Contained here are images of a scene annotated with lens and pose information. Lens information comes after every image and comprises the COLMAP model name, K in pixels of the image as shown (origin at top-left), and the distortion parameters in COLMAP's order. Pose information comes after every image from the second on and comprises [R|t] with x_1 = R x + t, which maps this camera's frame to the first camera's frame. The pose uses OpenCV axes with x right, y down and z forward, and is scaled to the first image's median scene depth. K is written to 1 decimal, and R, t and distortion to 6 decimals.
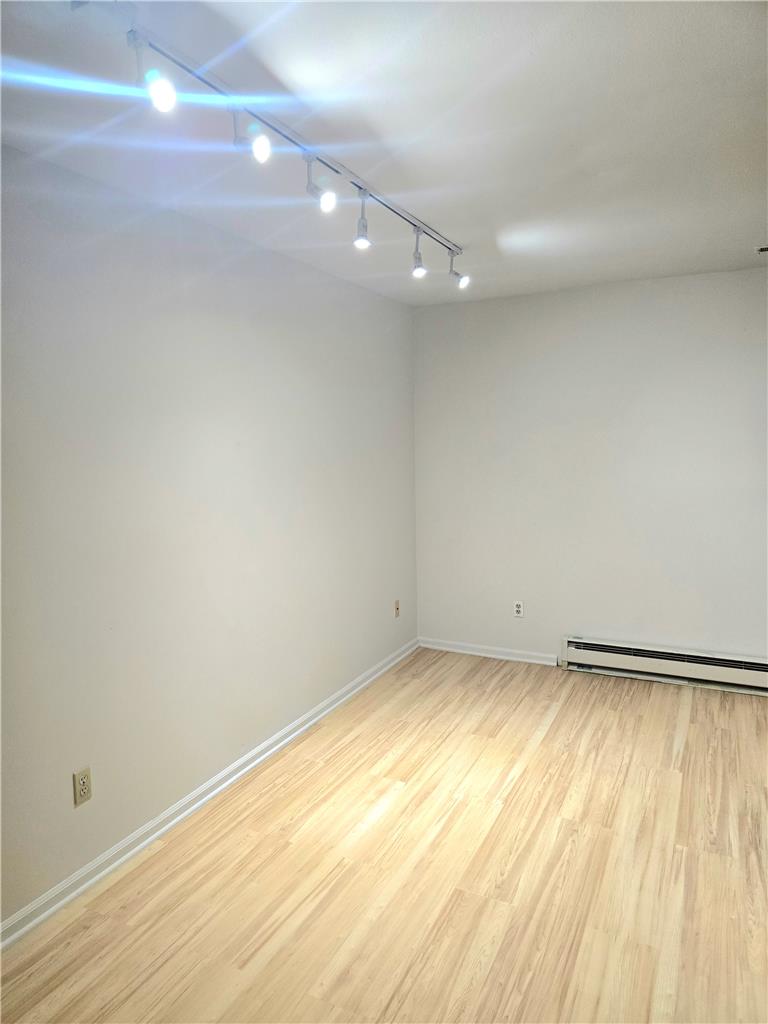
lens RADIAL K [[693.3, 0, 379.0], [0, 693.3, 523.1], [0, 0, 1]] dist [0.068484, -0.063022]
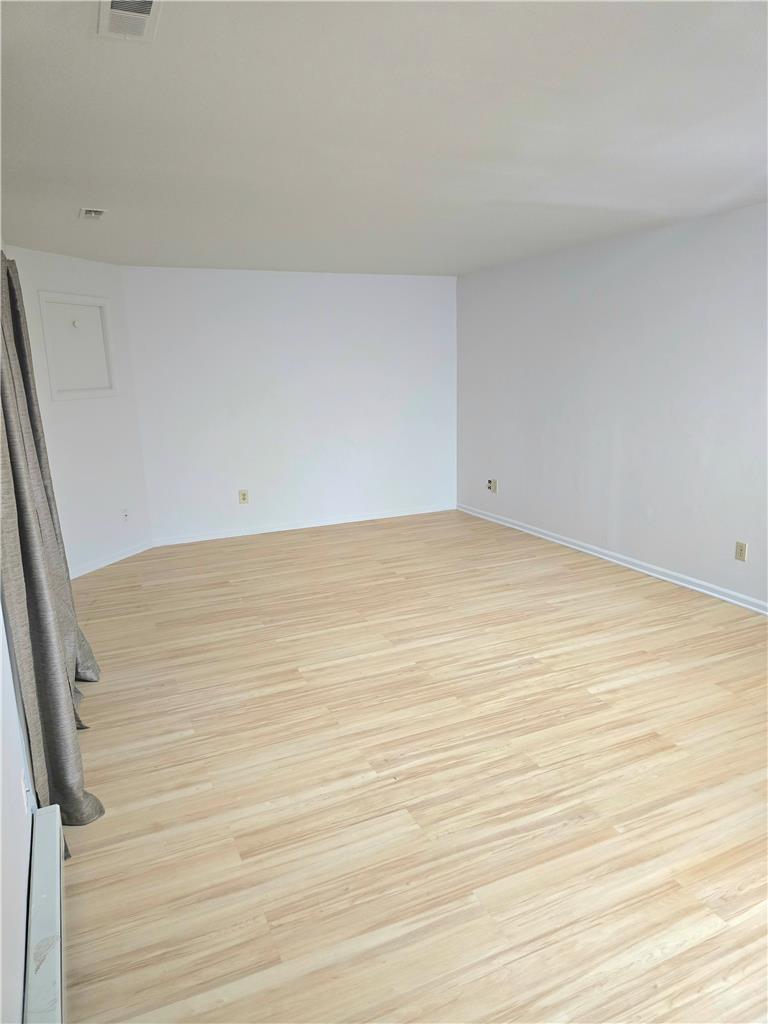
lens RADIAL K [[693.3, 0, 379.0], [0, 693.3, 523.1], [0, 0, 1]] dist [0.068484, -0.063022]
pose [[-0.776129, -0.109794, 0.620943, 0.130174], [0.116291, 0.942912, 0.312078, -0.213633], [-0.619759, 0.314422, -0.719053, 1.545724]]
